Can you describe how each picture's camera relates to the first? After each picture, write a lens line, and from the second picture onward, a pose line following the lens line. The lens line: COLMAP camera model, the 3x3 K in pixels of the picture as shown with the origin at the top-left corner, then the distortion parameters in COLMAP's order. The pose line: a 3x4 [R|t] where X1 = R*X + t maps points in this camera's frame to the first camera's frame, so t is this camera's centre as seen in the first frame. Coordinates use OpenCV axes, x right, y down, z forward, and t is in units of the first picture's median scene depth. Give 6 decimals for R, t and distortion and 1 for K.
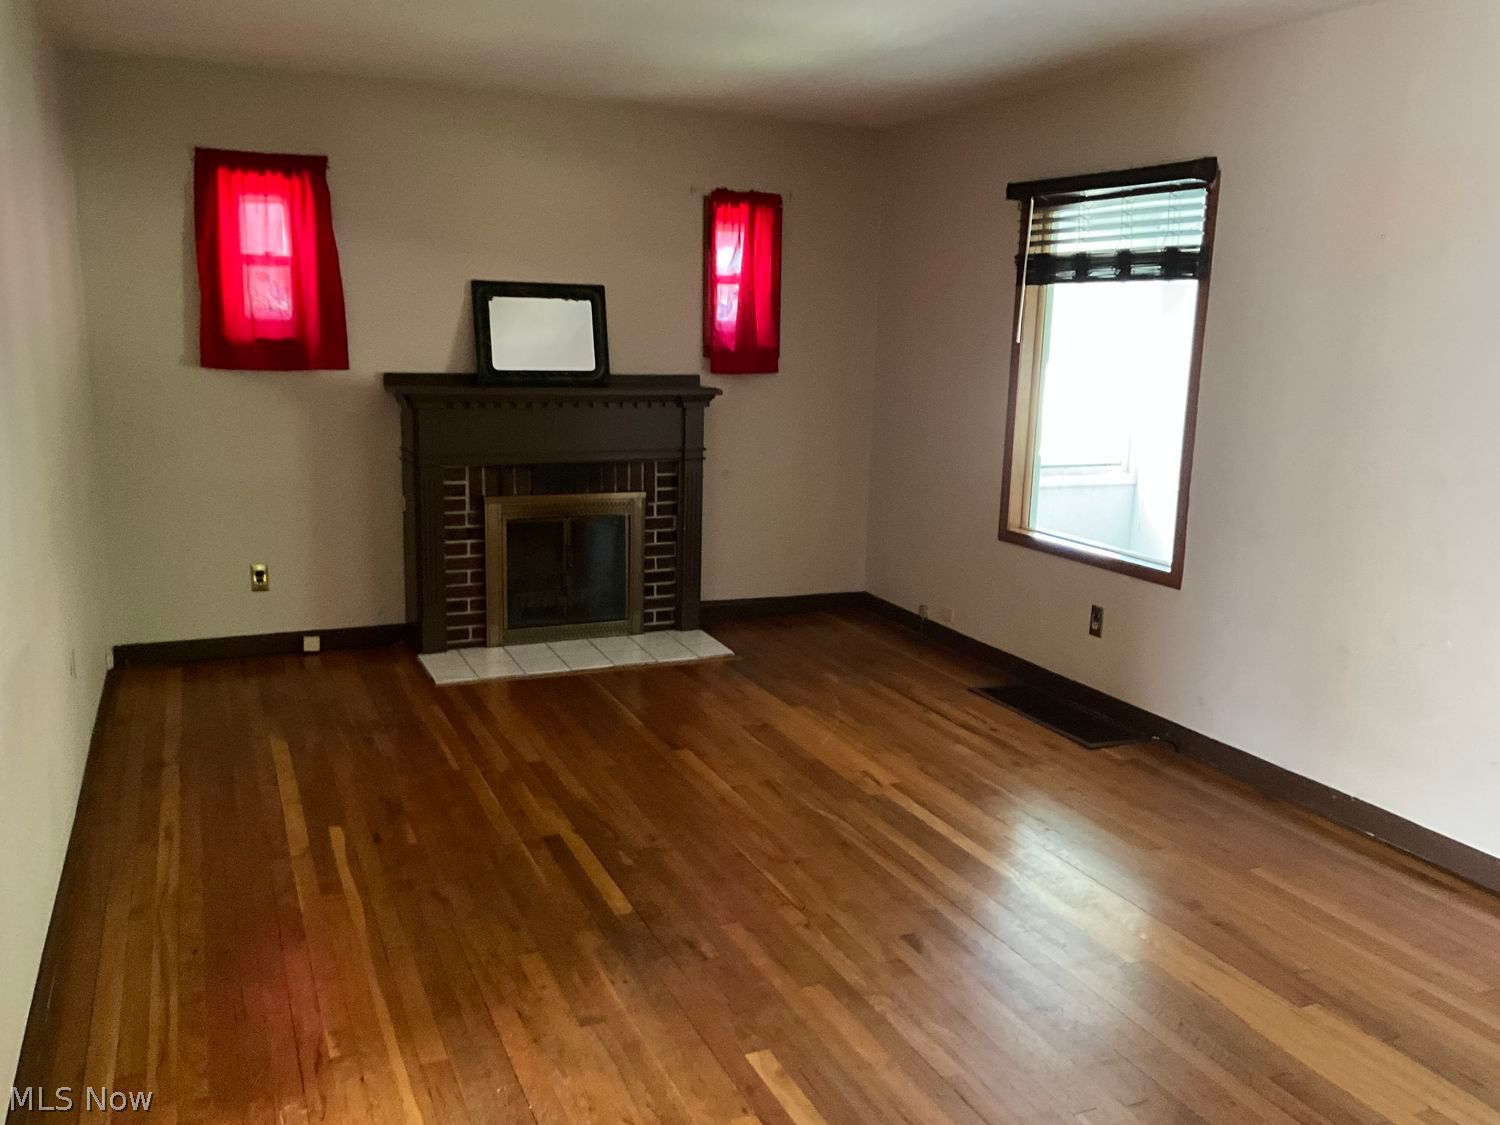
lens RADIAL K [[1240.9, 0, 757.6], [0, 1240.9, 565.5], [0, 0, 1]] dist [0.066216, -0.122078]
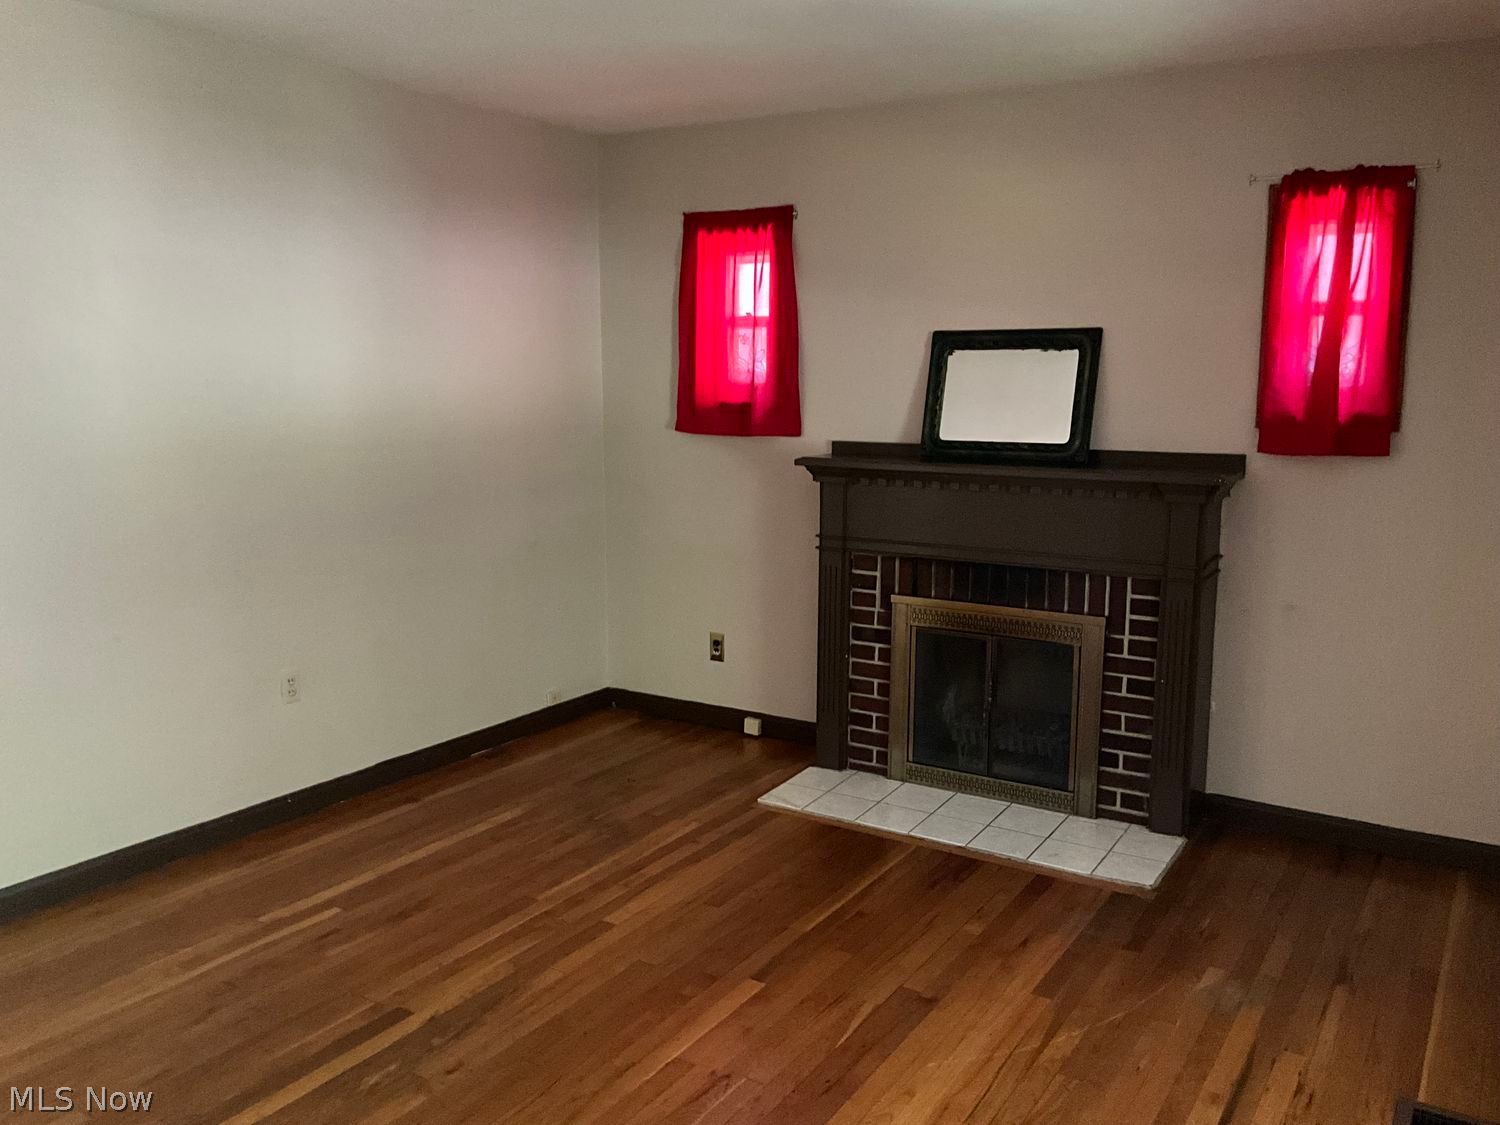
lens RADIAL K [[1240.9, 0, 745.2], [0, 1240.9, 555.2], [0, 0, 1]] dist [0.066216, -0.122078]
pose [[0.554971, 0.102472, -0.825534, 0.388386], [-0.152781, 0.988059, 0.019937, -0.080402], [0.817719, 0.115061, 0.564000, 0.453080]]
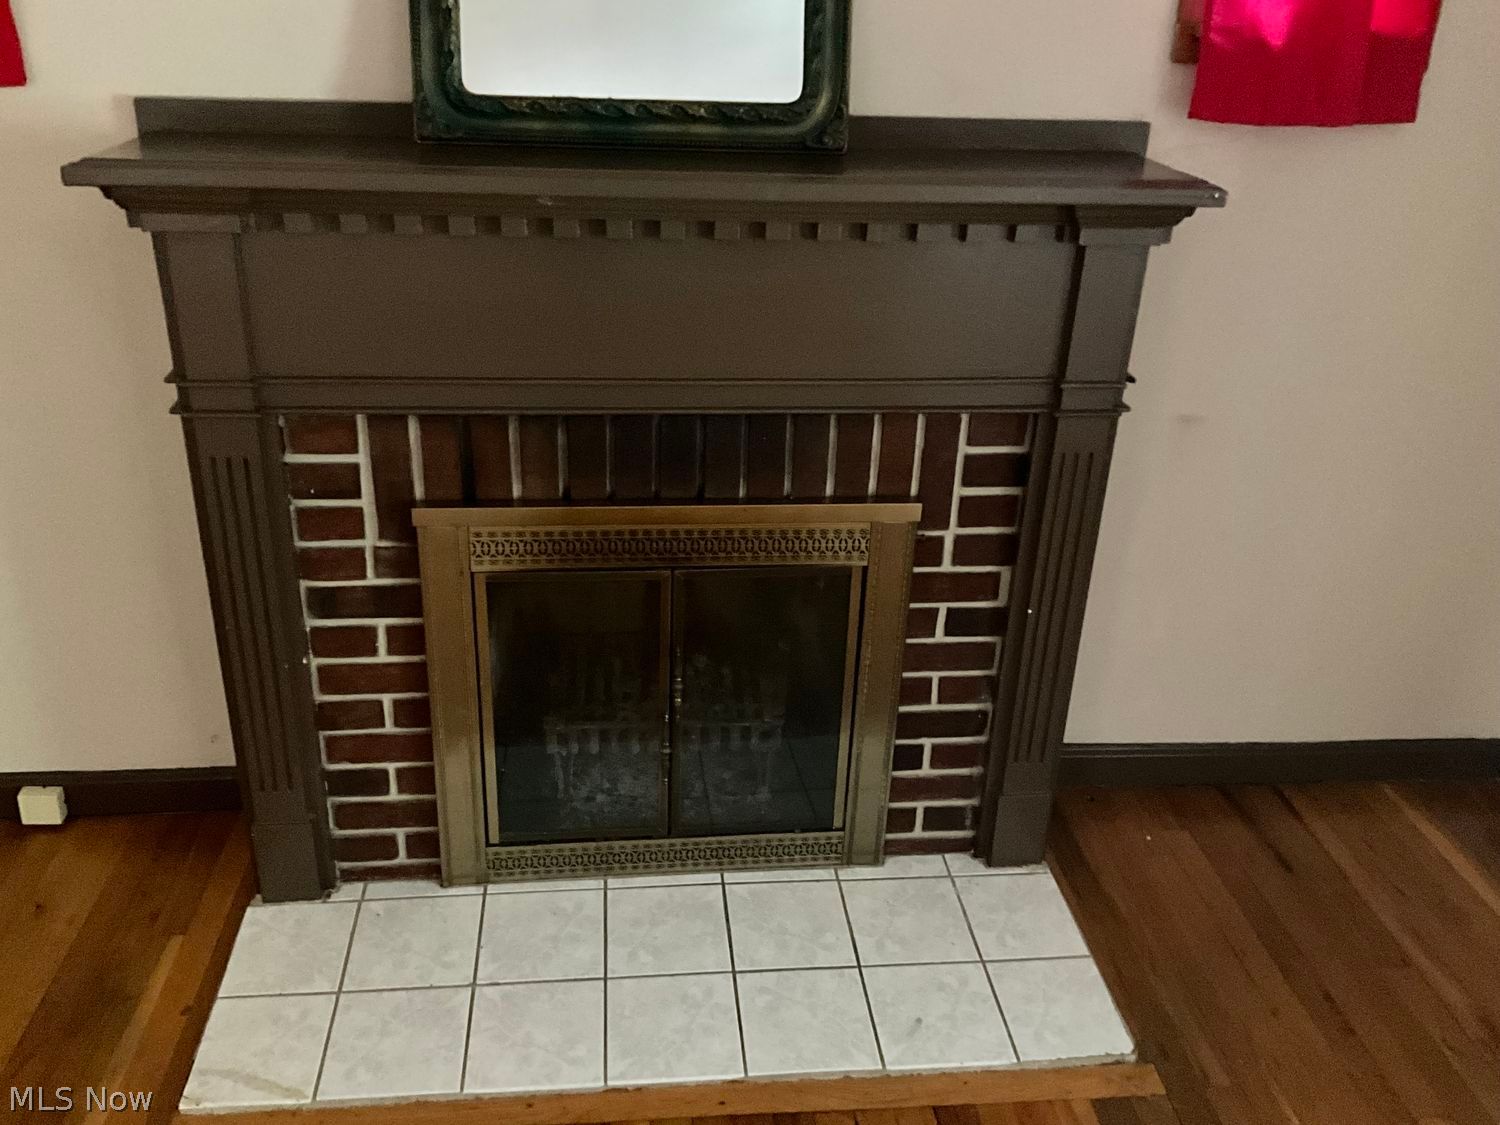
lens RADIAL K [[1240.9, 0, 746.9], [0, 1240.9, 566.9], [0, 0, 1]] dist [0.066216, -0.122078]
pose [[0.946420, 0.145792, -0.288155, -0.038740], [-0.074643, 0.966889, 0.244038, -0.124437], [0.314192, -0.209454, 0.925966, 0.708518]]
